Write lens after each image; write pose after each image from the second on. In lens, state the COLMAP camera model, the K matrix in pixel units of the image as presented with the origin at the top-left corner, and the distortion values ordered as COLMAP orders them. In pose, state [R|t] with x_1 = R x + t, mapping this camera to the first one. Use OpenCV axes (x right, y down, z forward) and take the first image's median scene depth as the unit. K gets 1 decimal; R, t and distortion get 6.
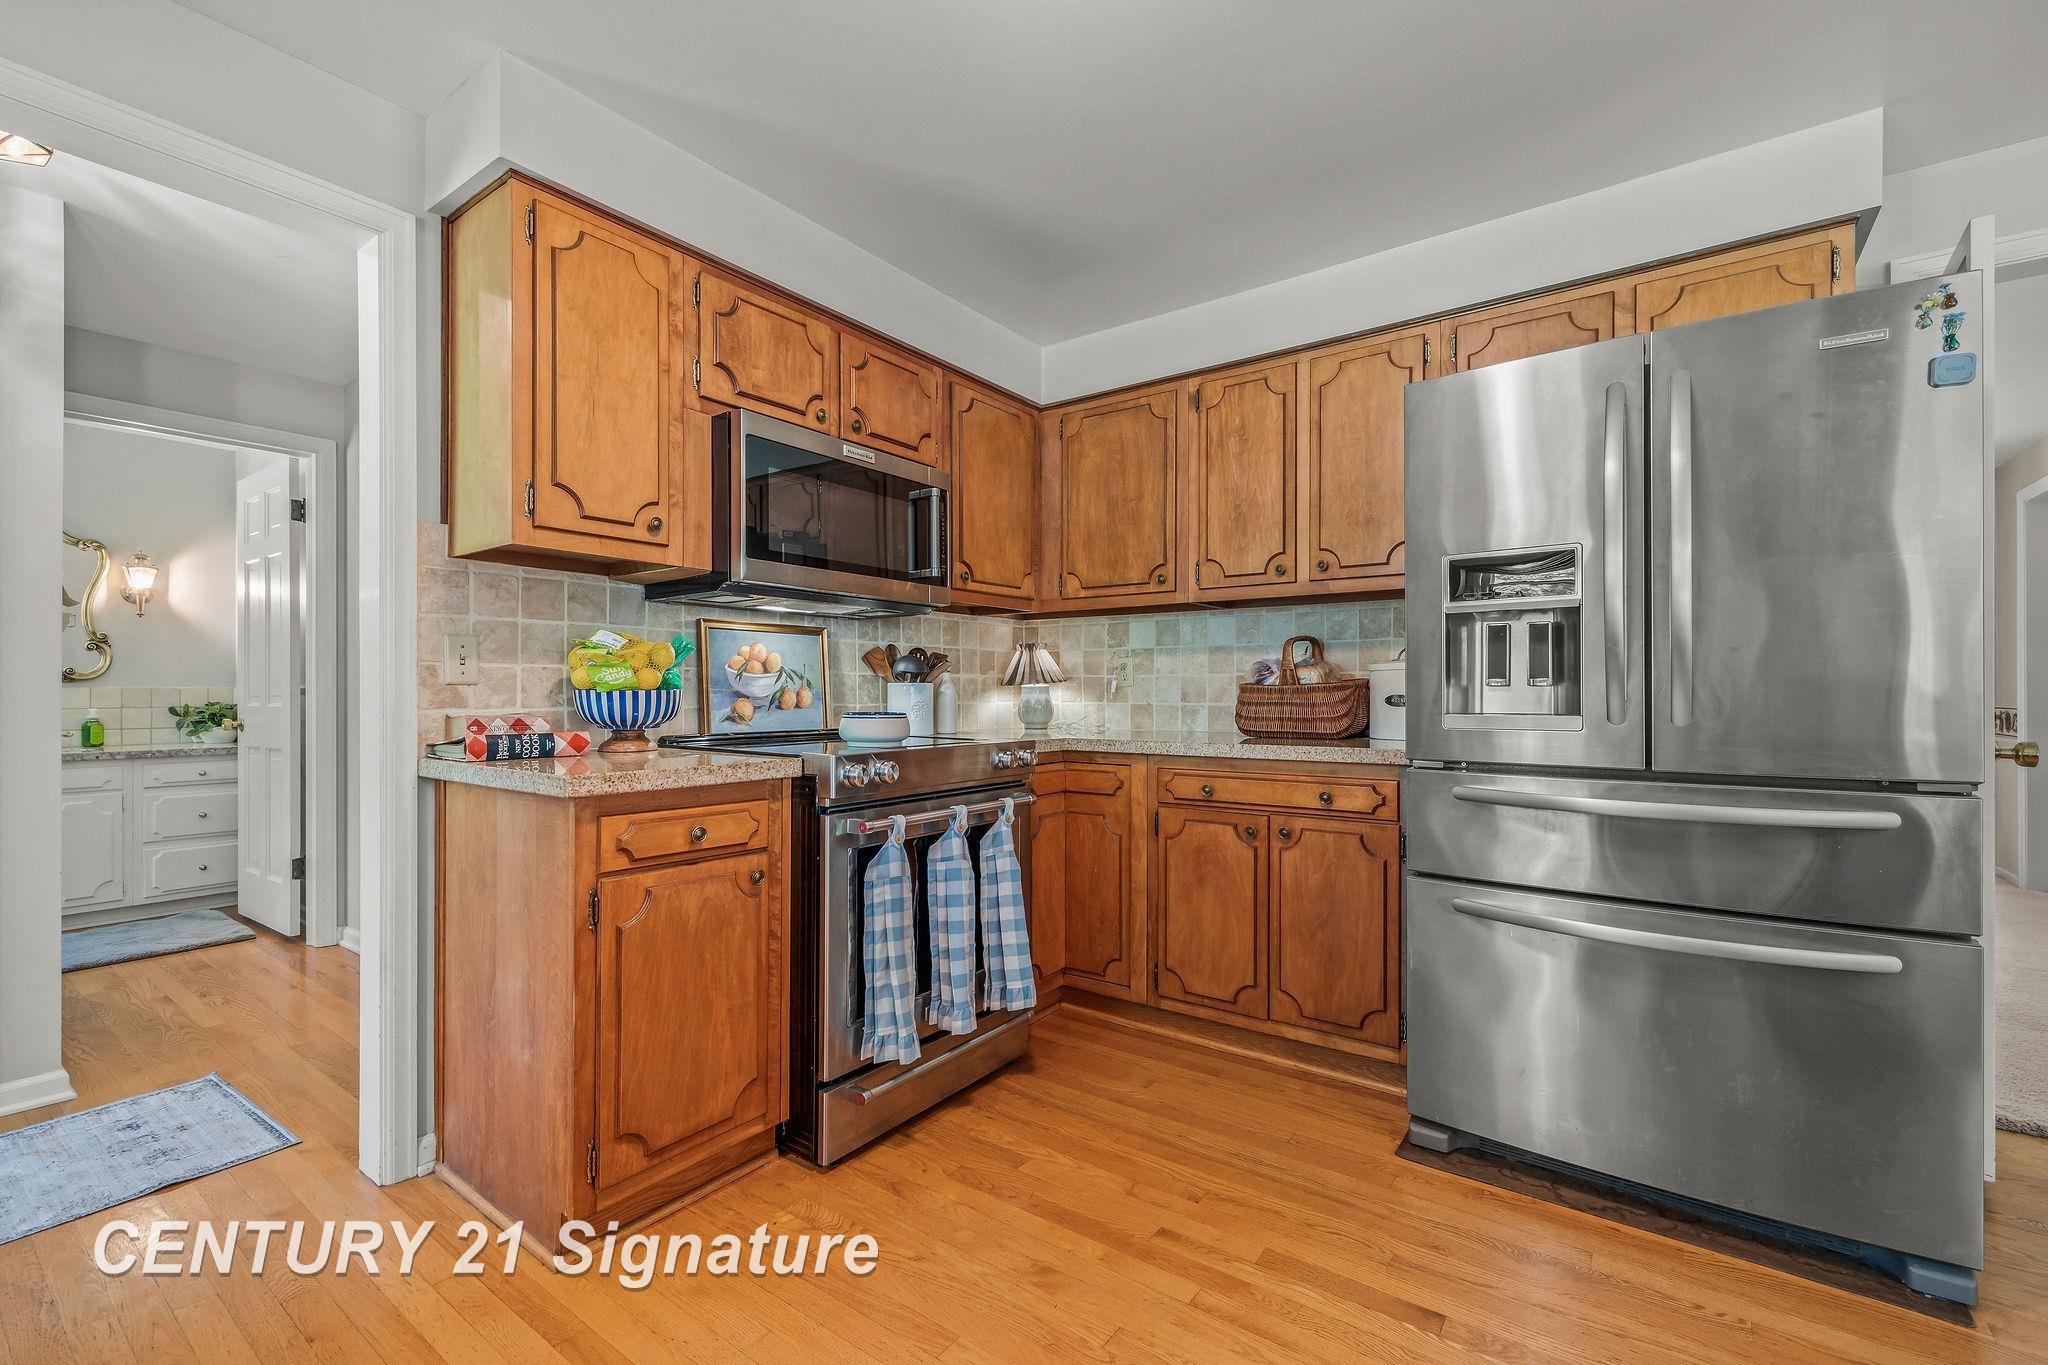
lens RADIAL K [[875.7, 0, 993.0], [0, 875.7, 690.7], [0, 0, 1]] dist [0.000326, 0.000043]
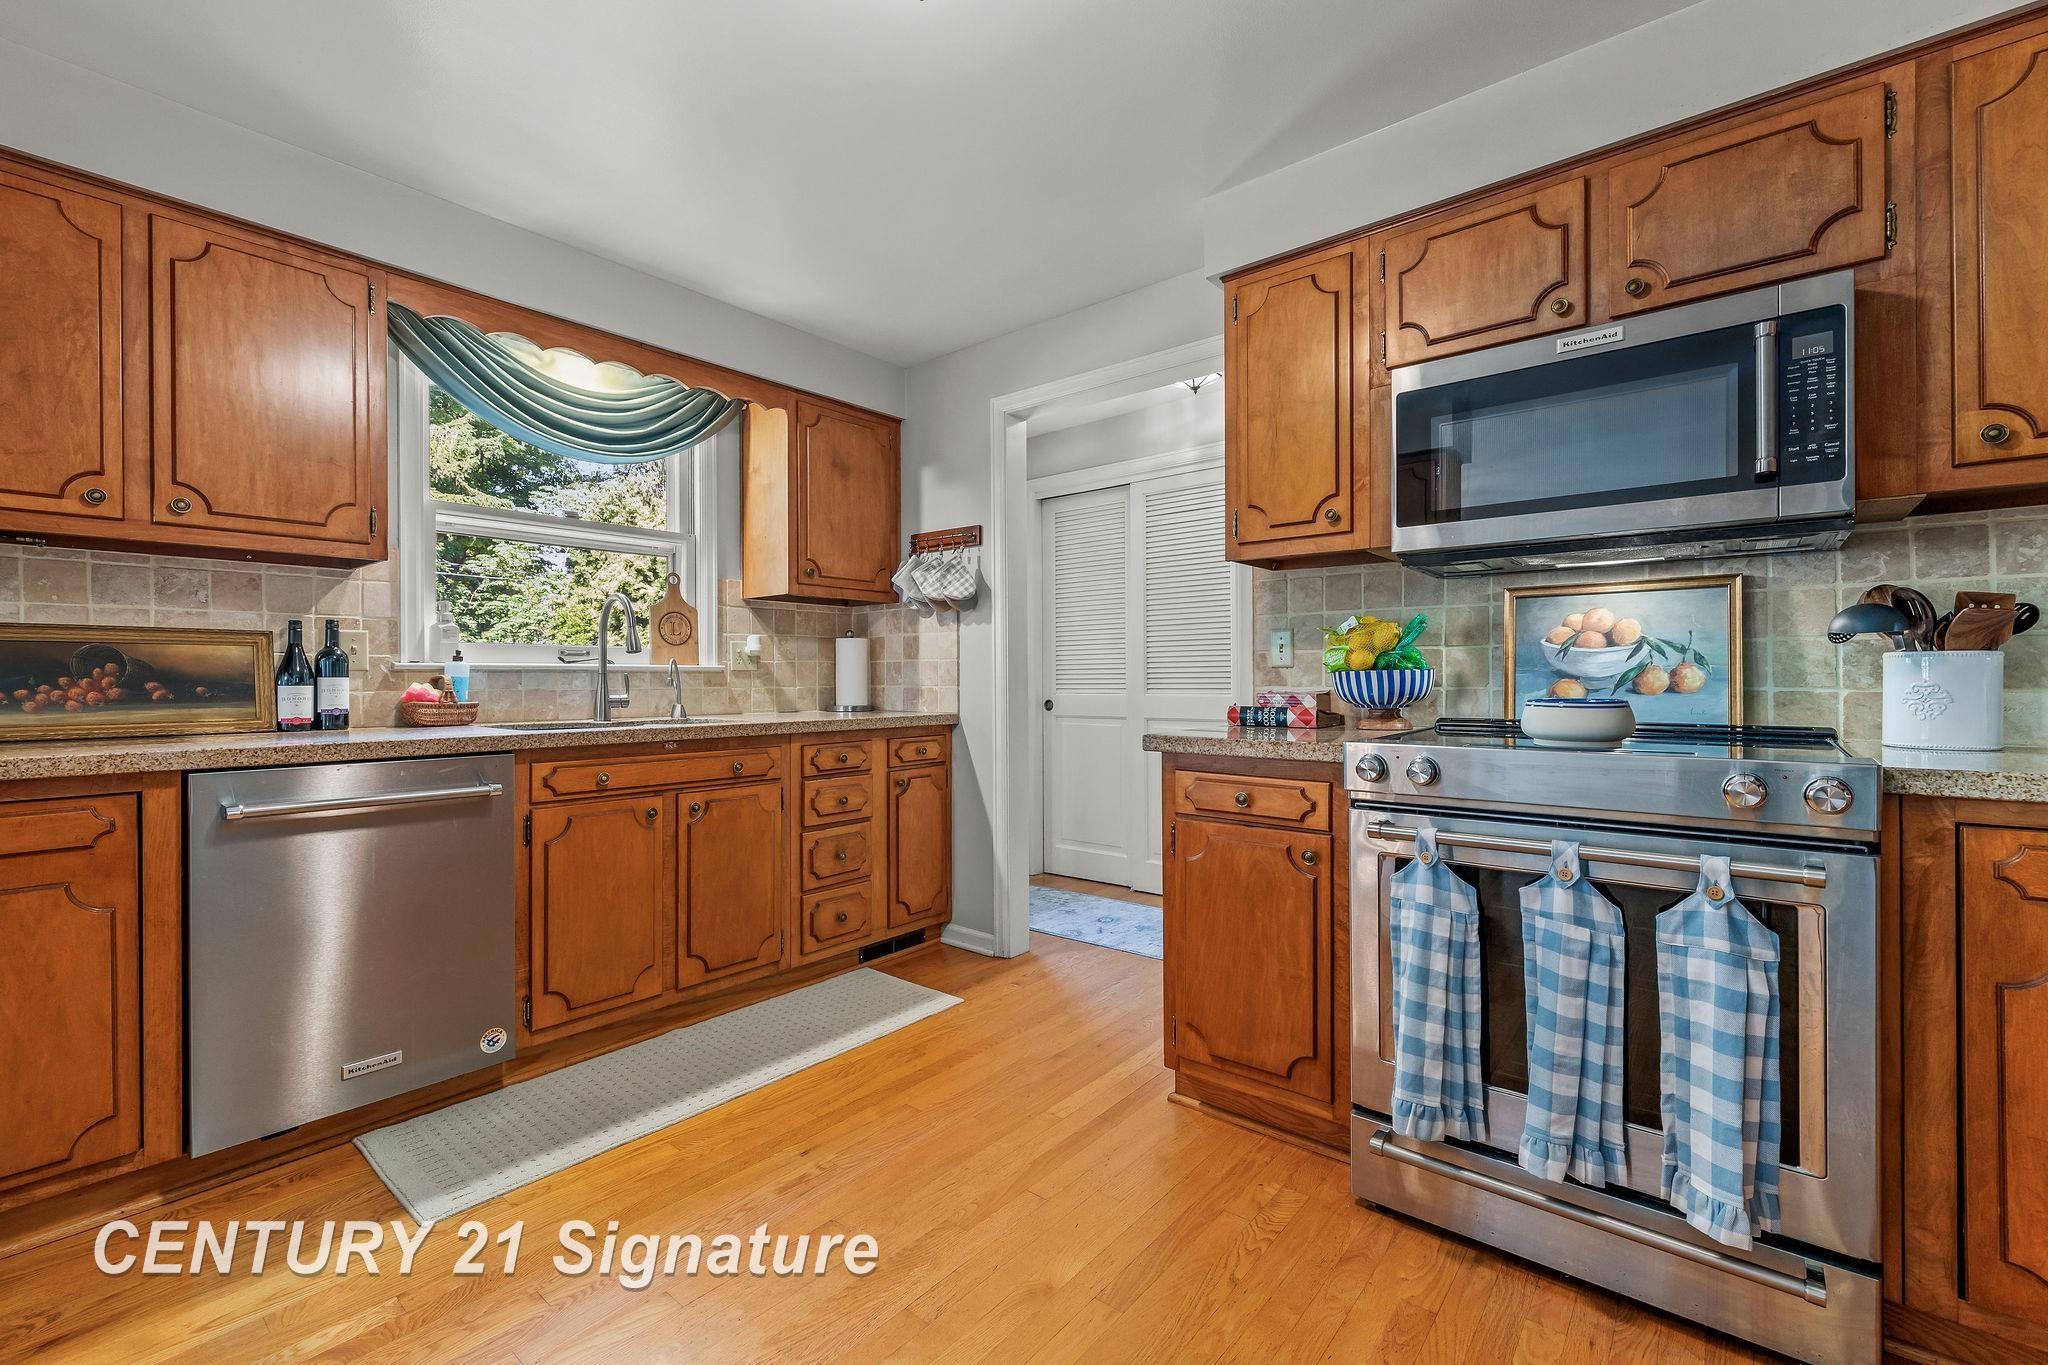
lens RADIAL K [[871.9, 0, 1015.6], [0, 871.9, 679.0], [0, 0, 1]] dist [0.001219, 0.000133]
pose [[-0.050880, 0.001160, -0.998704, 0.669015], [0.006739, 0.999977, 0.000818, 0.005588], [0.998682, -0.006688, -0.050887, 0.645097]]
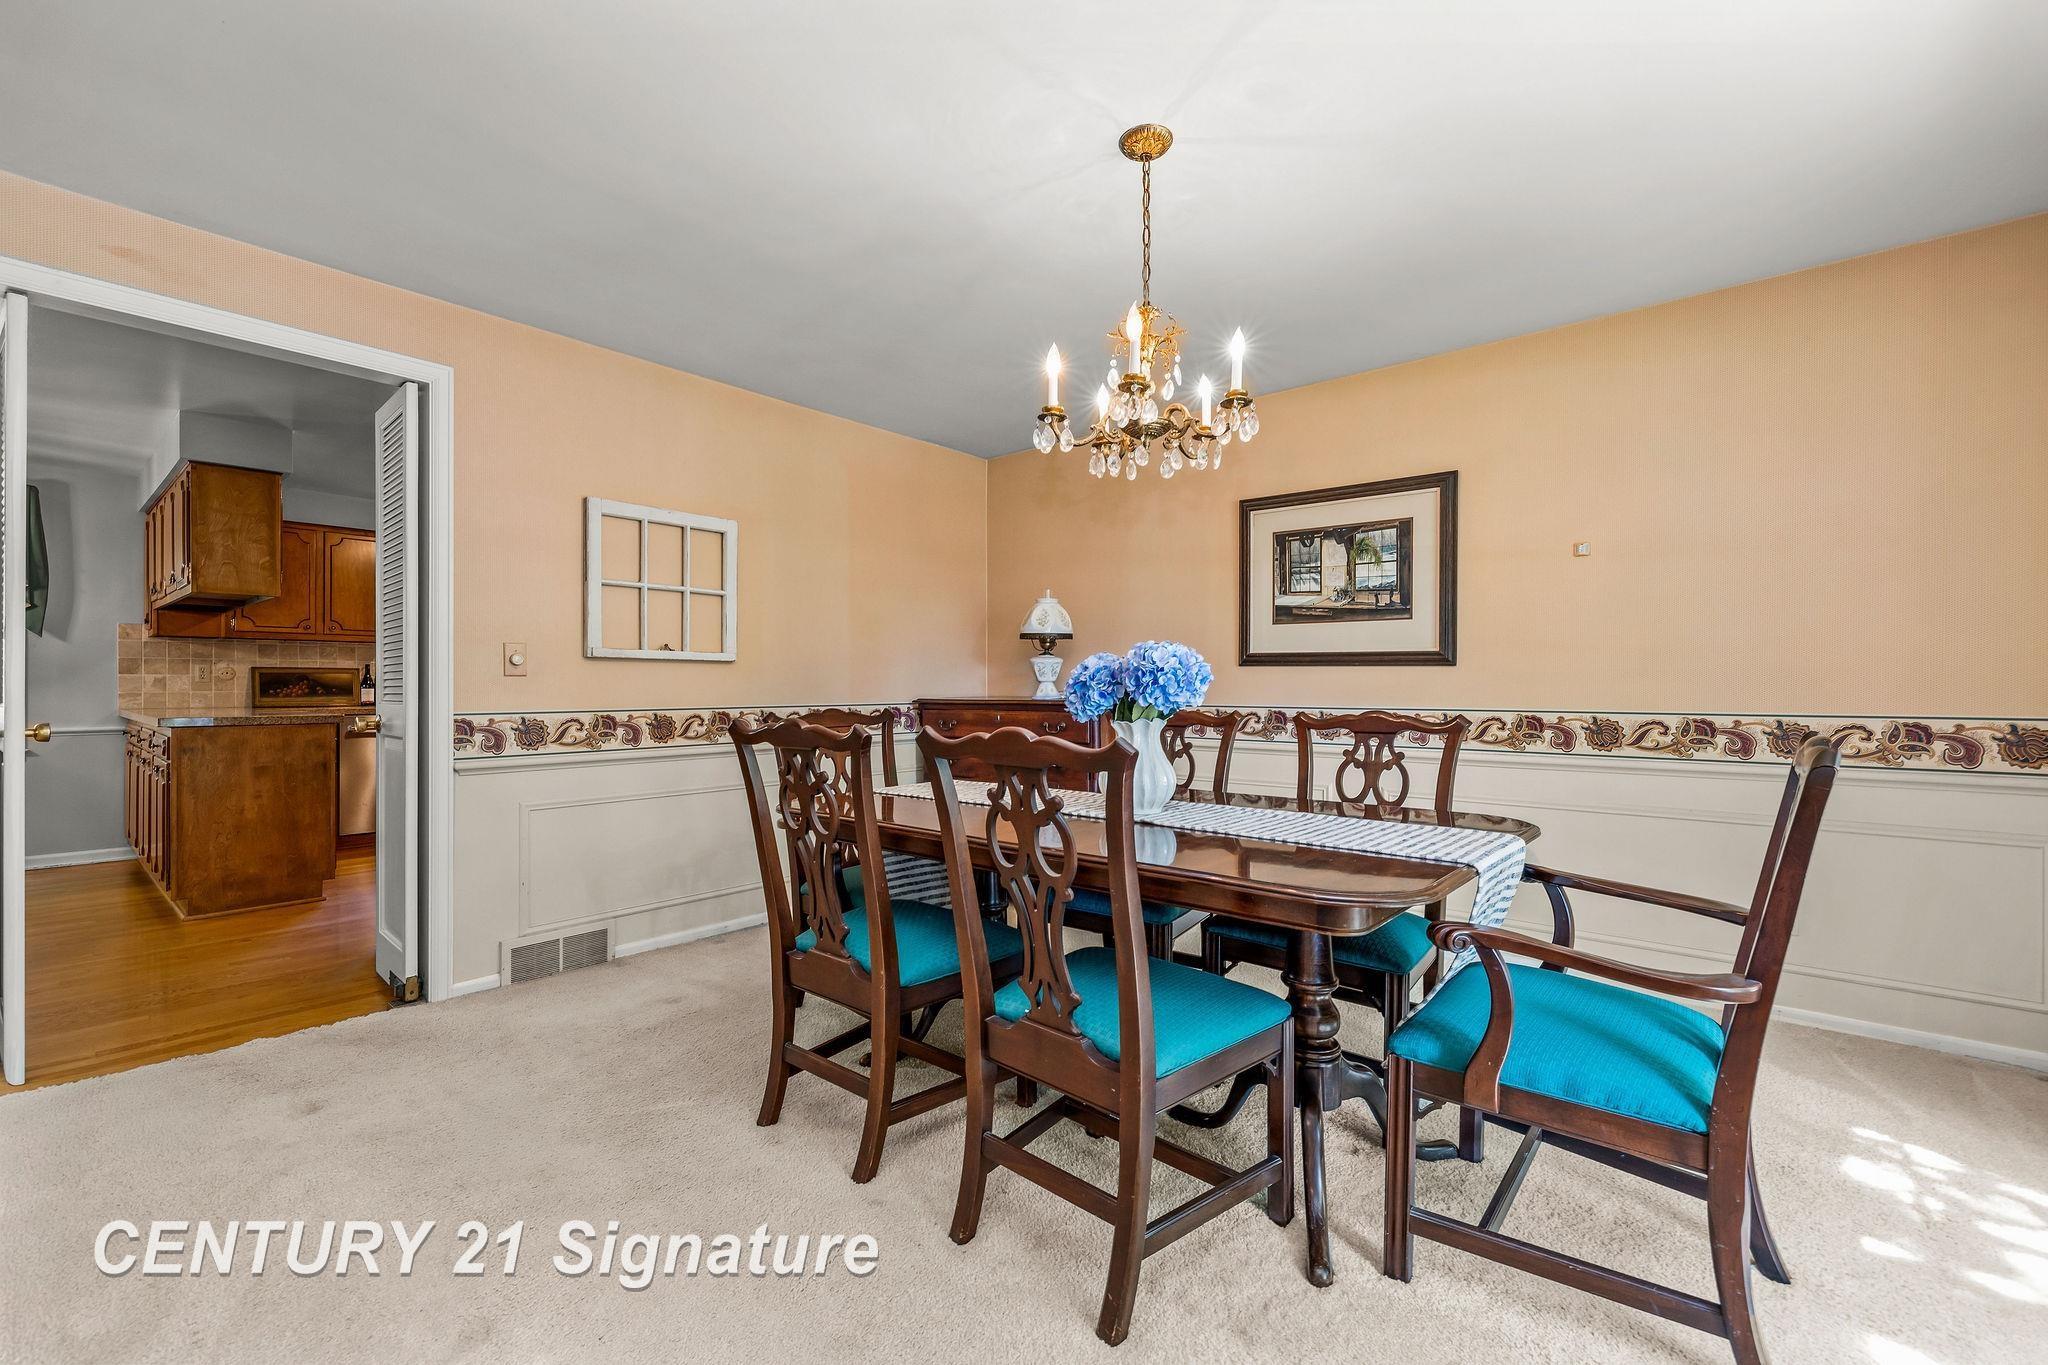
lens RADIAL K [[858.5, 0, 1016.0], [0, 858.5, 688.4], [0, 0, 1]] dist [-0.001711, -0.000013]
pose [[-0.074829, 0.004604, -0.997186, 2.393045], [0.000553, 0.999989, 0.004575, -0.004243], [0.997196, -0.000209, -0.074831, 2.126484]]
